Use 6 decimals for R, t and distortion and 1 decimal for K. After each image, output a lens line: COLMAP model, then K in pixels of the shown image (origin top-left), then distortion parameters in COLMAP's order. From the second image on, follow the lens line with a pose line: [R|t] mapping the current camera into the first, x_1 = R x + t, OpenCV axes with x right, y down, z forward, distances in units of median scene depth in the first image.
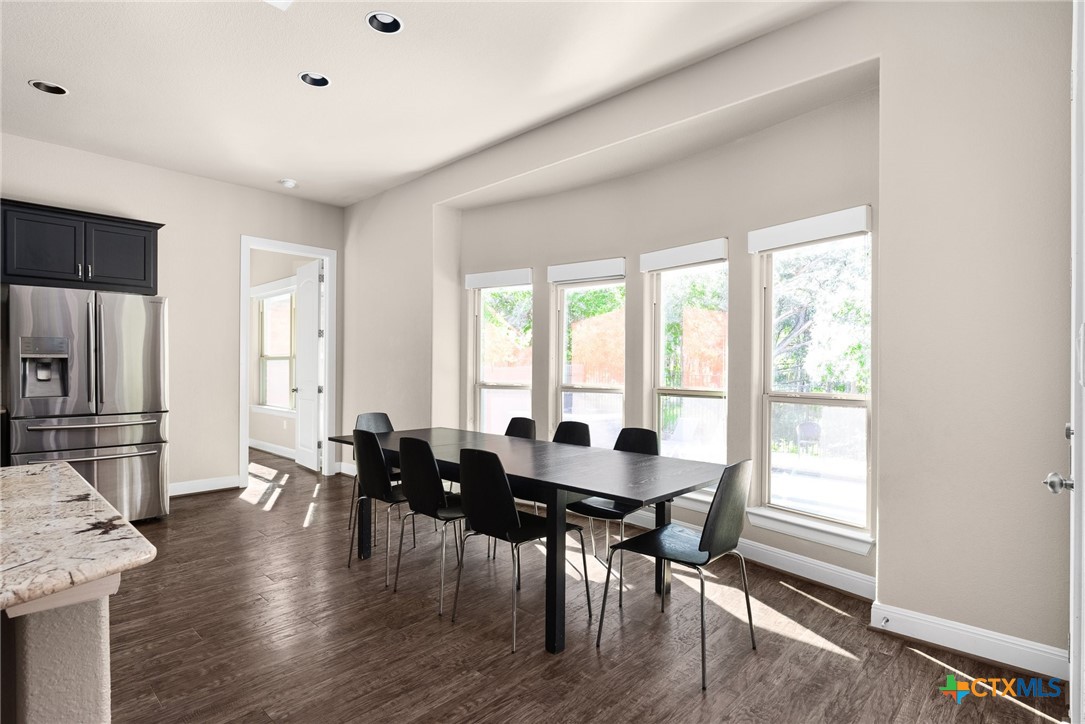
lens RADIAL K [[551.3, 0, 555.2], [0, 551.3, 375.1], [0, 0, 1]] dist [0.004661, -0.003371]
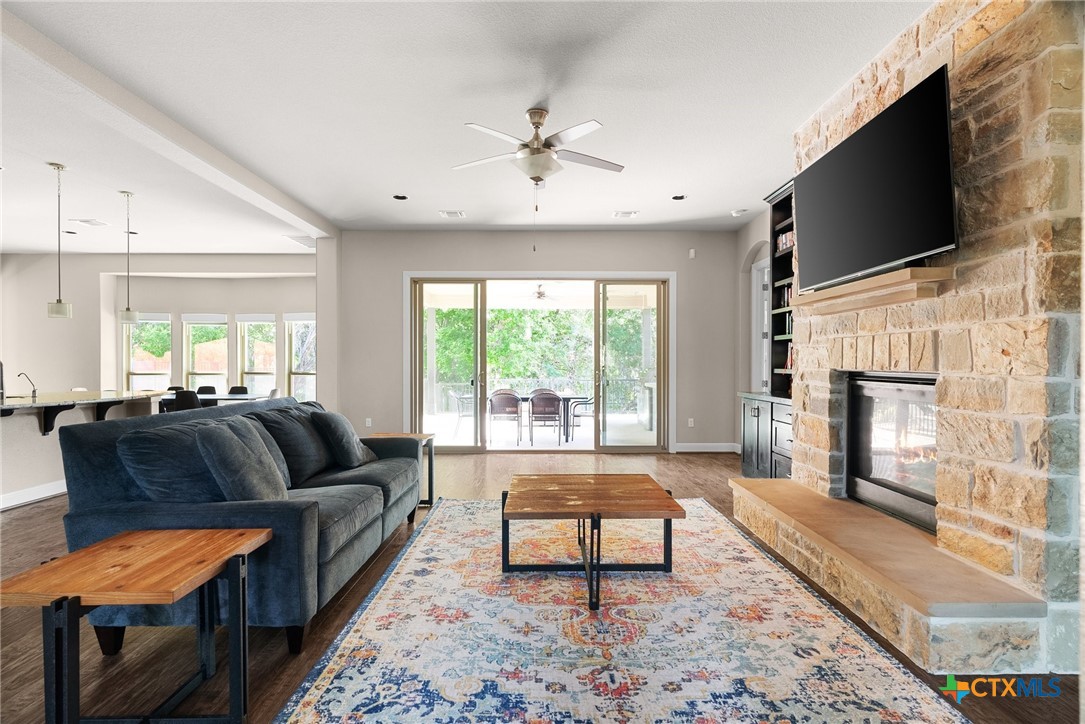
lens RADIAL K [[518.7, 0, 556.1], [0, 518.7, 366.6], [0, 0, 1]] dist [-0.005524, 0.003795]
pose [[0.714526, -0.007363, 0.699571, -0.435815], [0.017545, 0.999819, -0.007397, 0.044024], [-0.699389, 0.017559, 0.714525, -1.618359]]
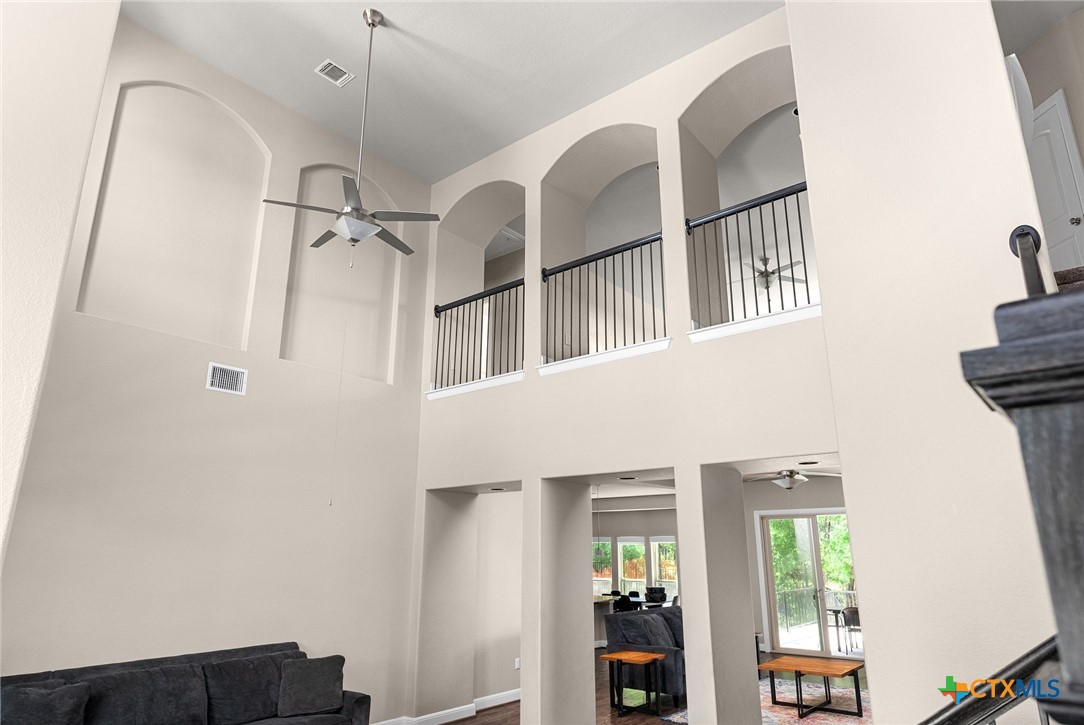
lens RADIAL K [[664.2, 0, 539.9], [0, 664.2, 365.6], [0, 0, 1]] dist [-0.000838, -0.000169]
pose [[0.997839, 0.014922, 0.063993, -0.797383], [0.004358, 0.956704, -0.291031, -0.053578], [-0.065565, 0.290681, 0.954571, -3.174761]]
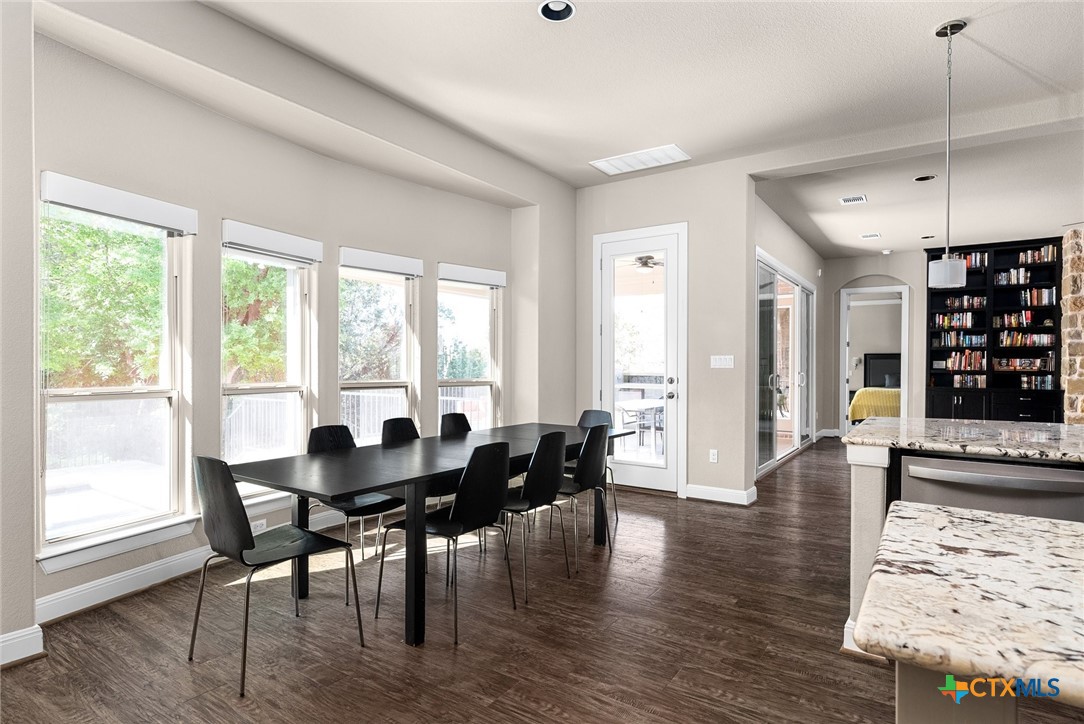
lens RADIAL K [[550.7, 0, 559.3], [0, 550.7, 366.6], [0, 0, 1]] dist [0.004661, -0.003371]
pose [[-0.153008, -0.010209, 0.988172, -0.949244], [0.015326, 0.999802, 0.012702, -0.014031], [-0.988106, 0.017089, -0.152822, 0.845874]]
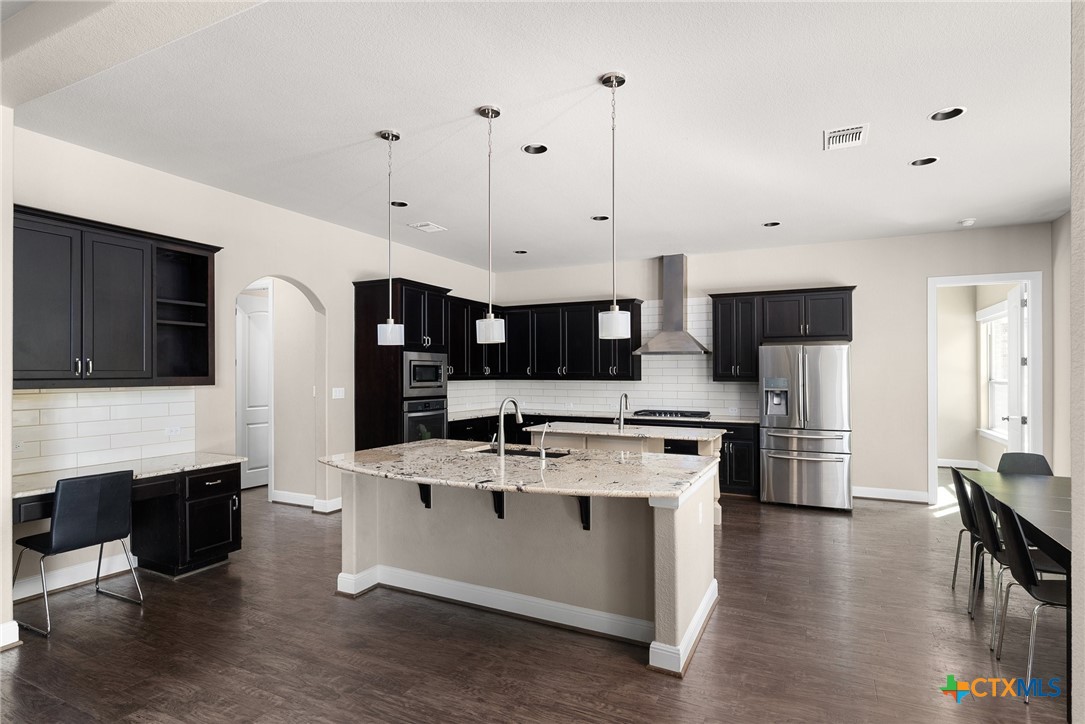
lens RADIAL K [[551.3, 0, 543.7], [0, 551.3, 368.8], [0, 0, 1]] dist [0.004661, -0.003371]
pose [[0.287908, -0.021066, -0.957426, 0.380325], [-0.016095, 0.999510, -0.026832, -0.038038], [0.957523, 0.023135, 0.287428, -0.088753]]
